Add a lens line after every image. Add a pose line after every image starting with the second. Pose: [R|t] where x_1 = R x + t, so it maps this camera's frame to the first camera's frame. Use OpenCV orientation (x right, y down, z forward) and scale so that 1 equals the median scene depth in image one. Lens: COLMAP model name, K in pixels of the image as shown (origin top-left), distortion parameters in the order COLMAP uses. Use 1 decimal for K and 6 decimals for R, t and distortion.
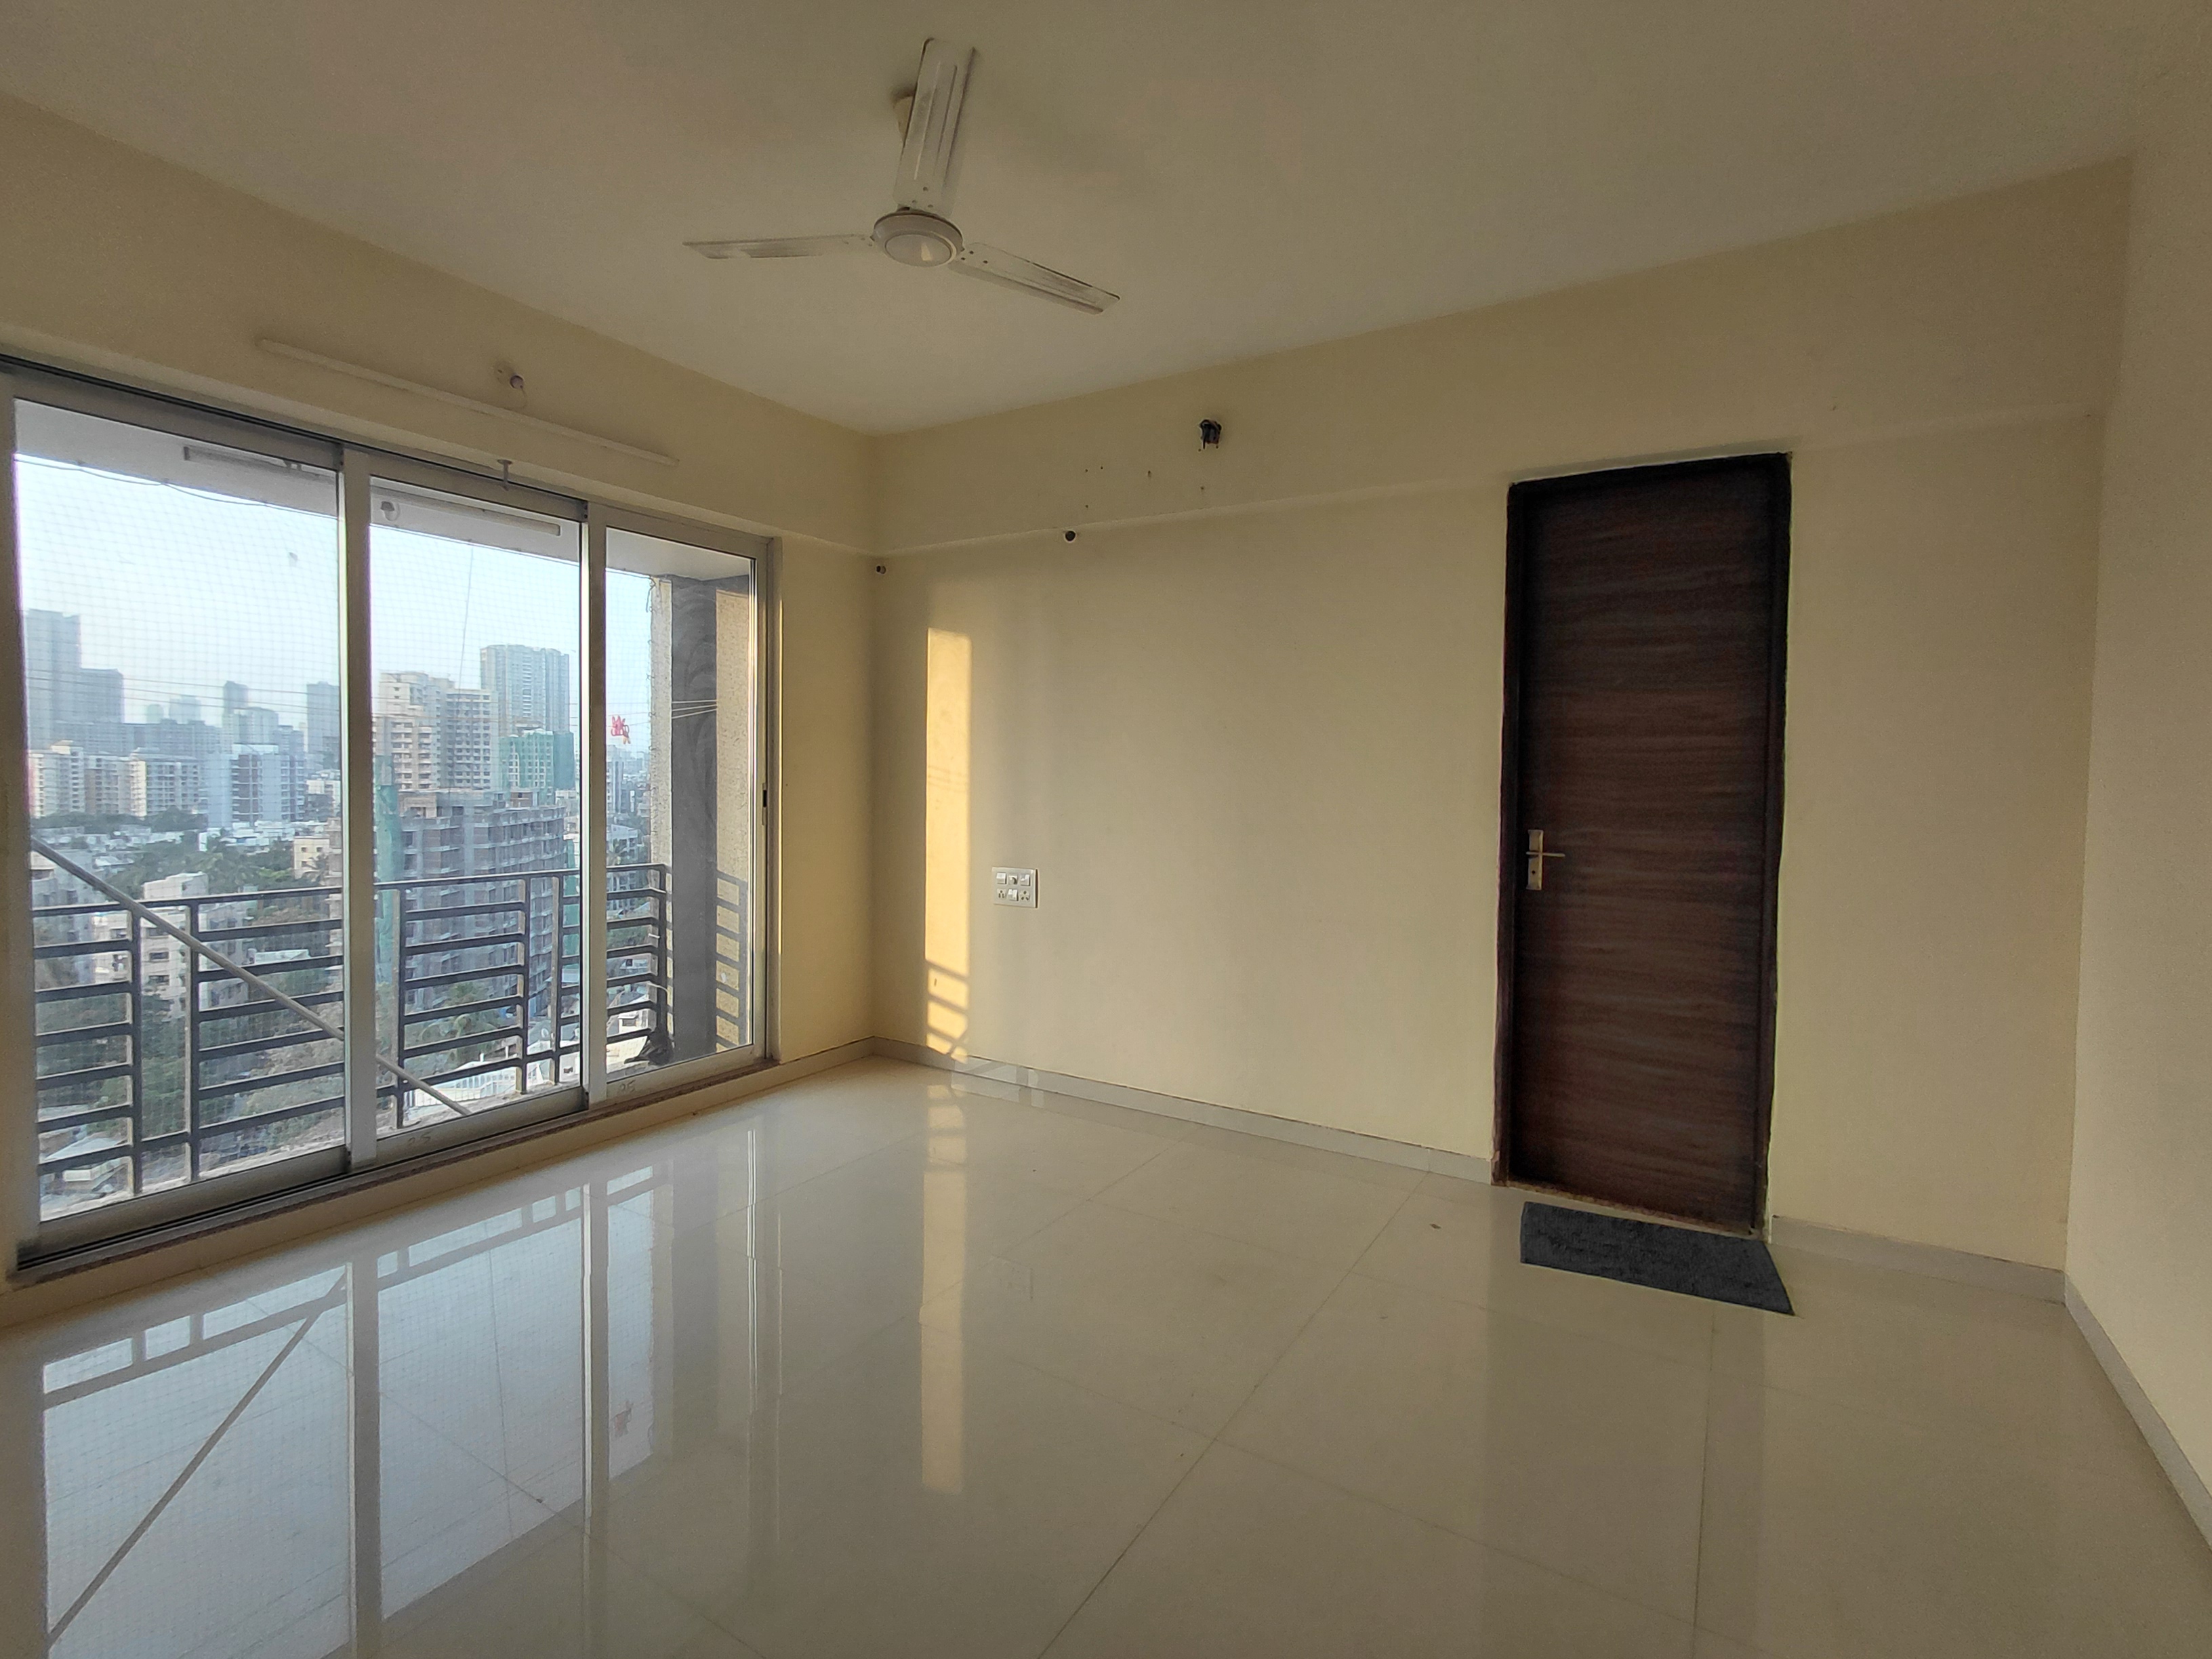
lens RADIAL K [[1041.1, 0, 1108.4], [0, 1041.1, 813.1], [0, 0, 1]] dist [0.002152, 0.000183]
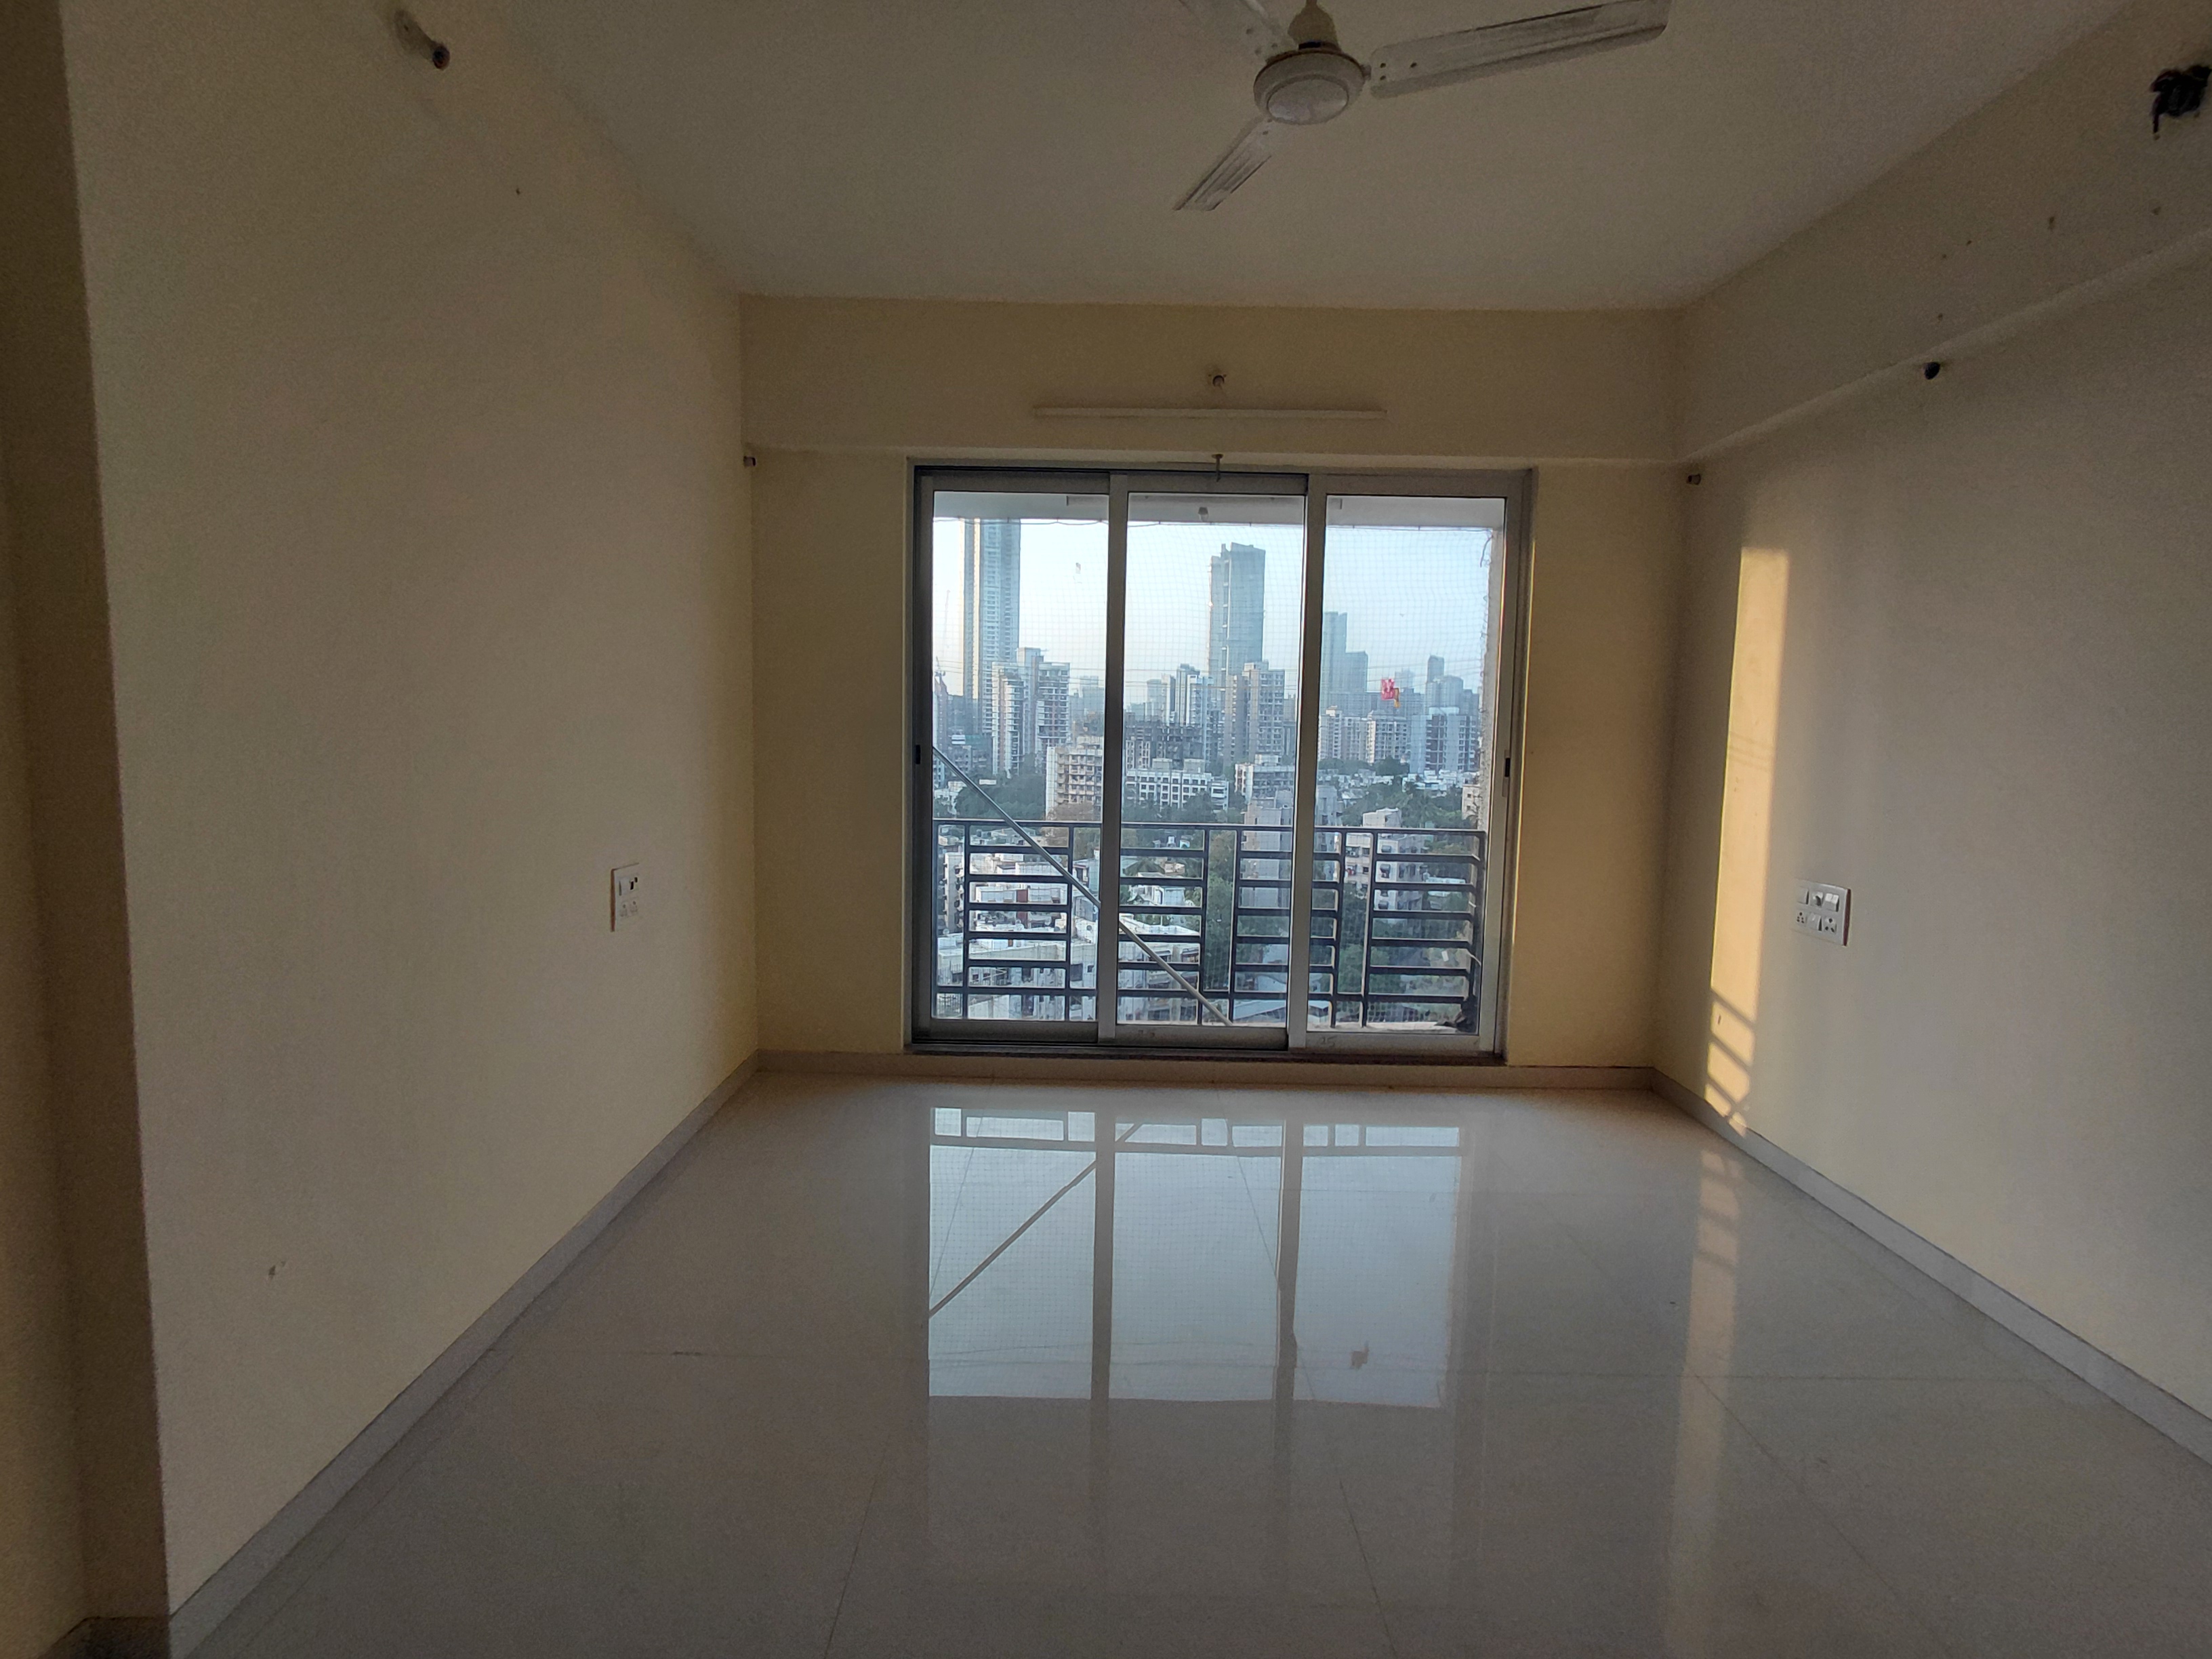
lens RADIAL K [[1041.1, 0, 1091.1], [0, 1041.1, 810.2], [0, 0, 1]] dist [0.002152, 0.000183]
pose [[0.519098, 0.075870, -0.851341, 0.228783], [-0.045976, 0.997089, 0.060825, -0.014407], [0.853477, 0.007568, 0.521075, 0.213578]]
